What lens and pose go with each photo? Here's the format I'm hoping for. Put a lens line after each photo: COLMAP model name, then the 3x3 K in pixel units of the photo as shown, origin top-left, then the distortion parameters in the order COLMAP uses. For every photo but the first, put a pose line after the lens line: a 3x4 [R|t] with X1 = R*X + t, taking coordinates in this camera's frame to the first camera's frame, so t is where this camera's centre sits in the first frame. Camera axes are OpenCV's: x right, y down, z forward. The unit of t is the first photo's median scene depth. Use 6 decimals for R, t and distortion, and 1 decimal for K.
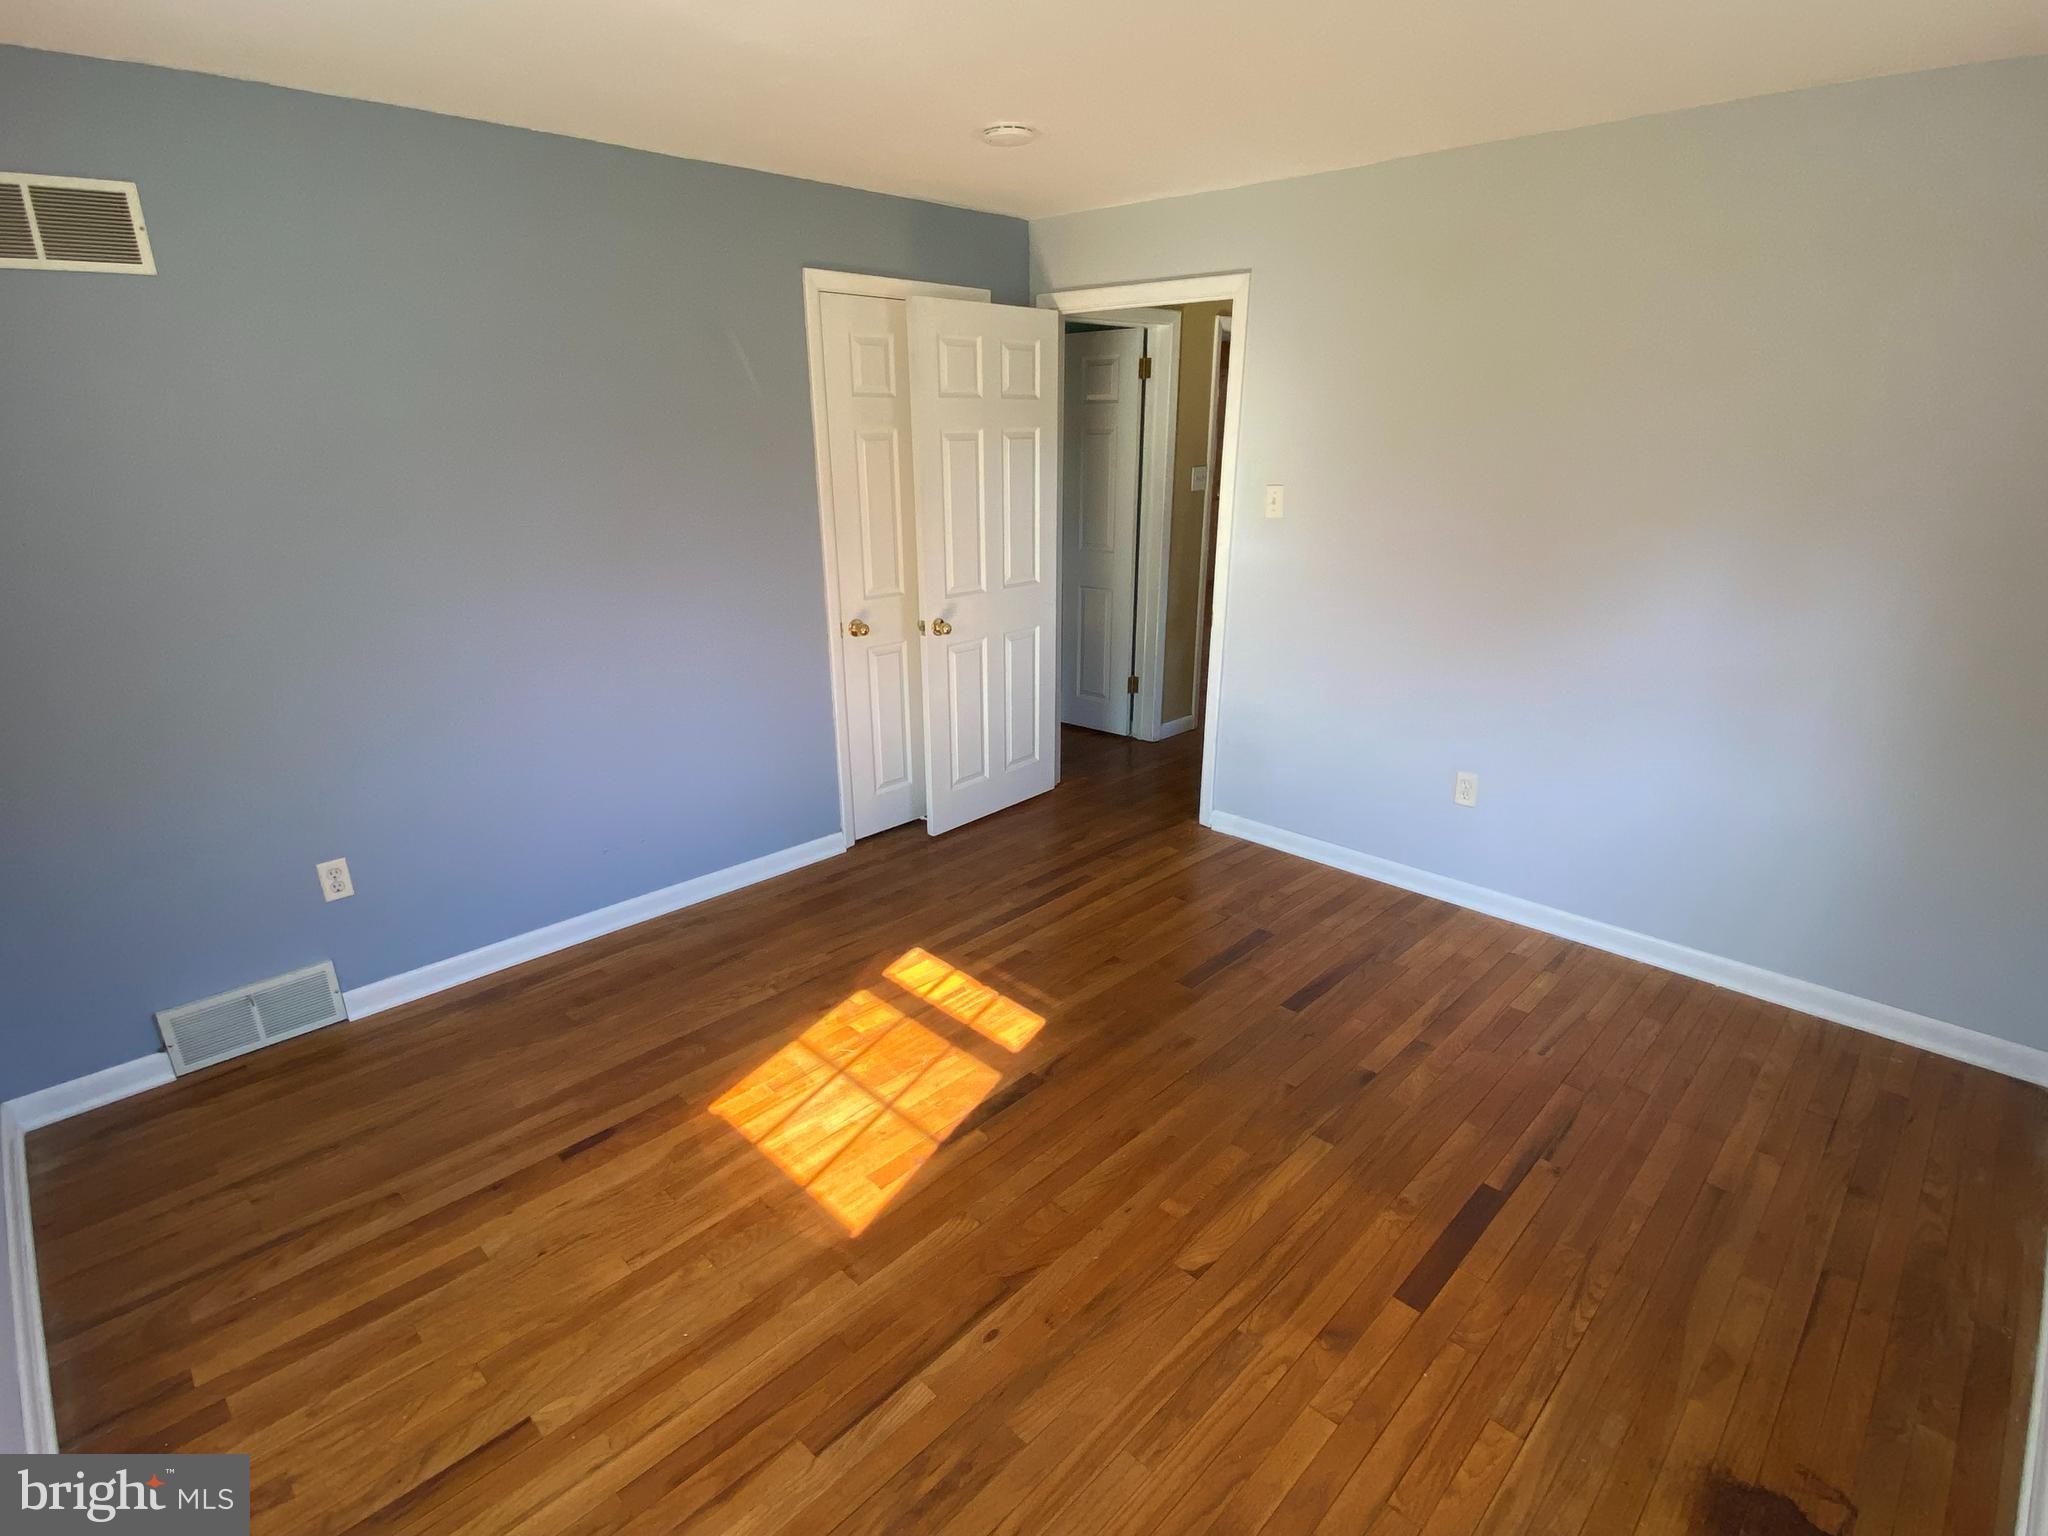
lens RADIAL K [[938.1, 0, 1013.6], [0, 938.1, 762.9], [0, 0, 1]] dist [0.000145, -0.017761]
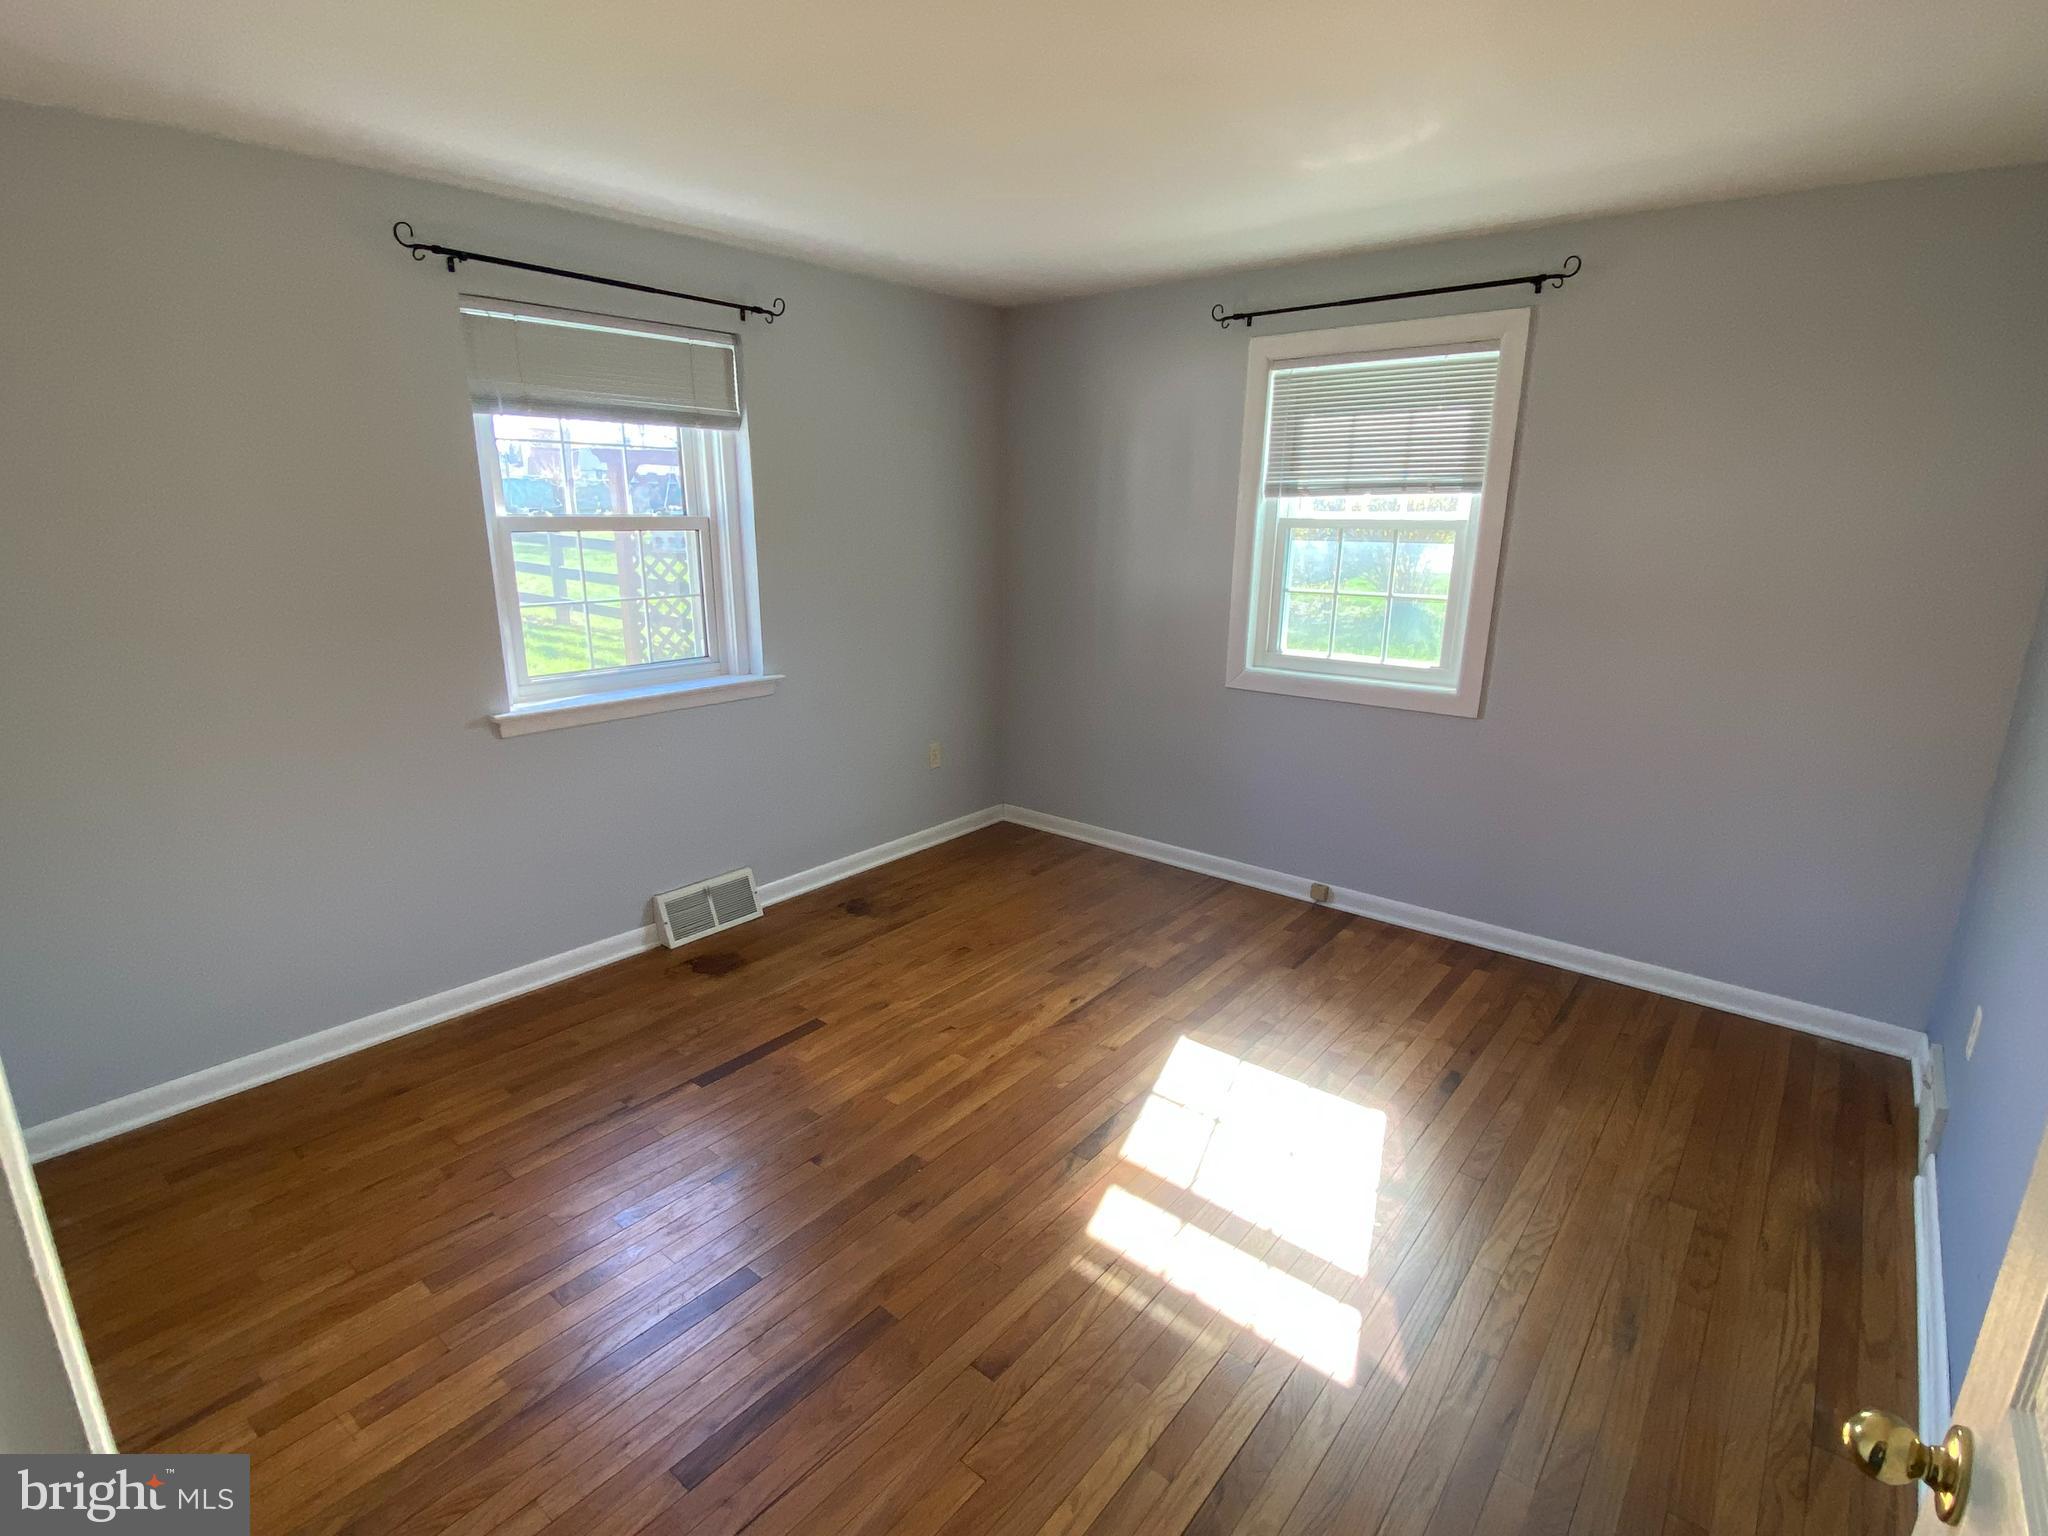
lens RADIAL K [[938.1, 0, 1013.6], [0, 938.1, 762.9], [0, 0, 1]] dist [0.000145, -0.017761]
pose [[-0.995803, 0.022074, -0.088822, 0.188508], [-0.031634, 0.827654, 0.560347, -0.577261], [0.085883, 0.560805, -0.823482, 1.748214]]
